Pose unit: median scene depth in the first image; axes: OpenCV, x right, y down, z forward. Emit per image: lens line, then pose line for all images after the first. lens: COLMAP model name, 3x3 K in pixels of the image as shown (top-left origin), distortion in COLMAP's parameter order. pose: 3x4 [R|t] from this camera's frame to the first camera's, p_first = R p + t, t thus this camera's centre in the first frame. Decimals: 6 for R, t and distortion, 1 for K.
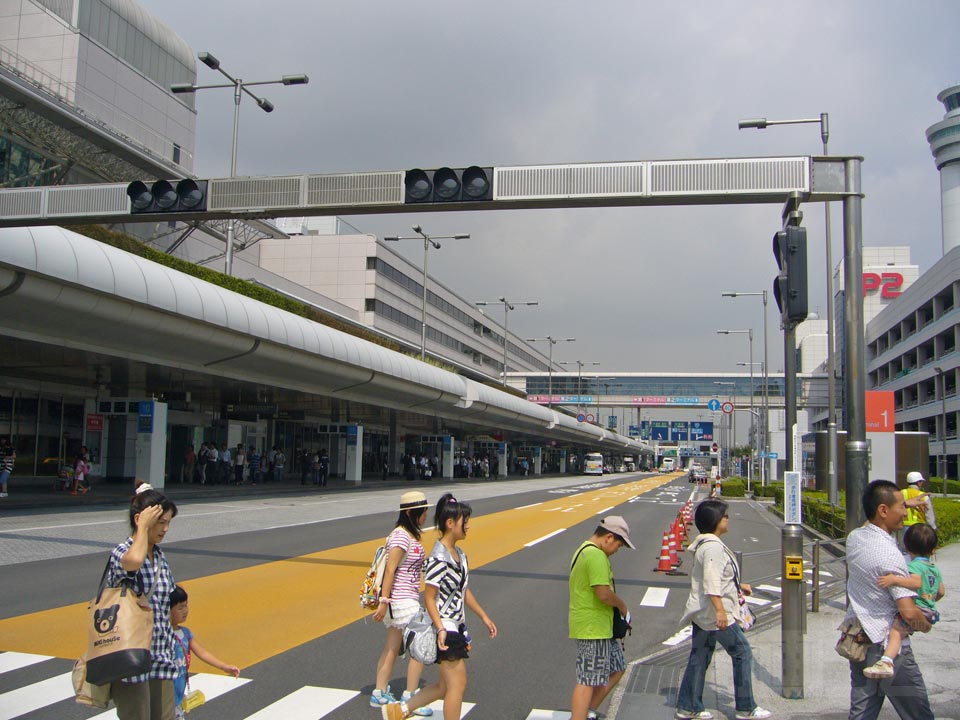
lens RADIAL K [[1054.8, 0, 481.3], [0, 1054.8, 358.4], [0, 0, 1]] dist [-0.040702, 0.000000]
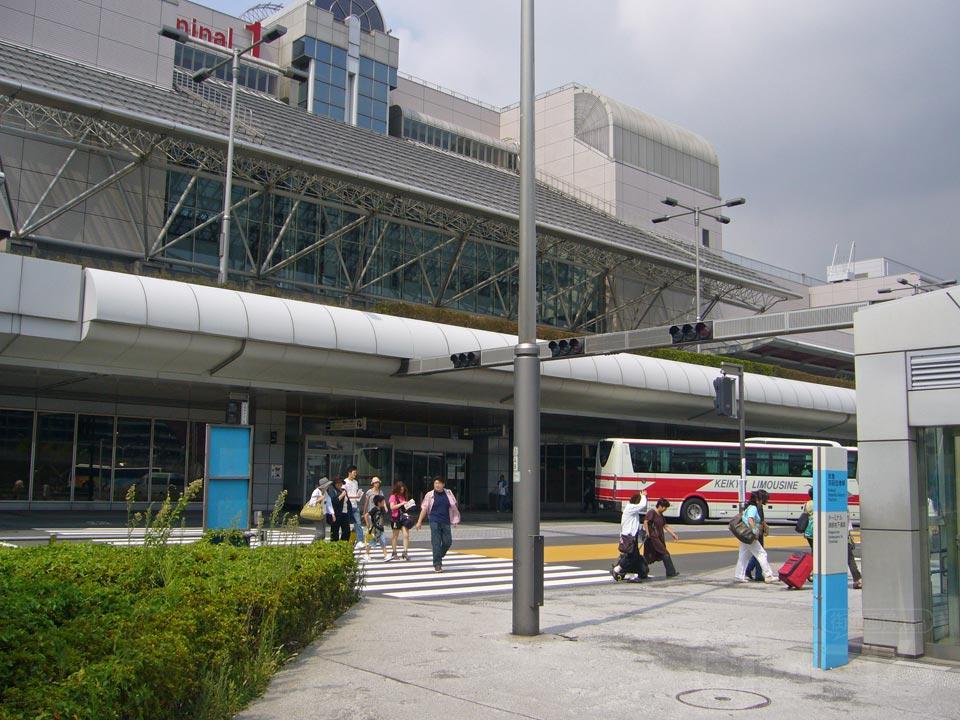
lens RADIAL K [[1054.8, 0, 478.7], [0, 1054.8, 359.4], [0, 0, 1]] dist [-0.040702, 0.000000]
pose [[0.837996, -0.086769, -0.538733, 0.150924], [0.068040, 0.996187, -0.054612, -0.009550], [0.541417, 0.009109, 0.840705, -0.177414]]
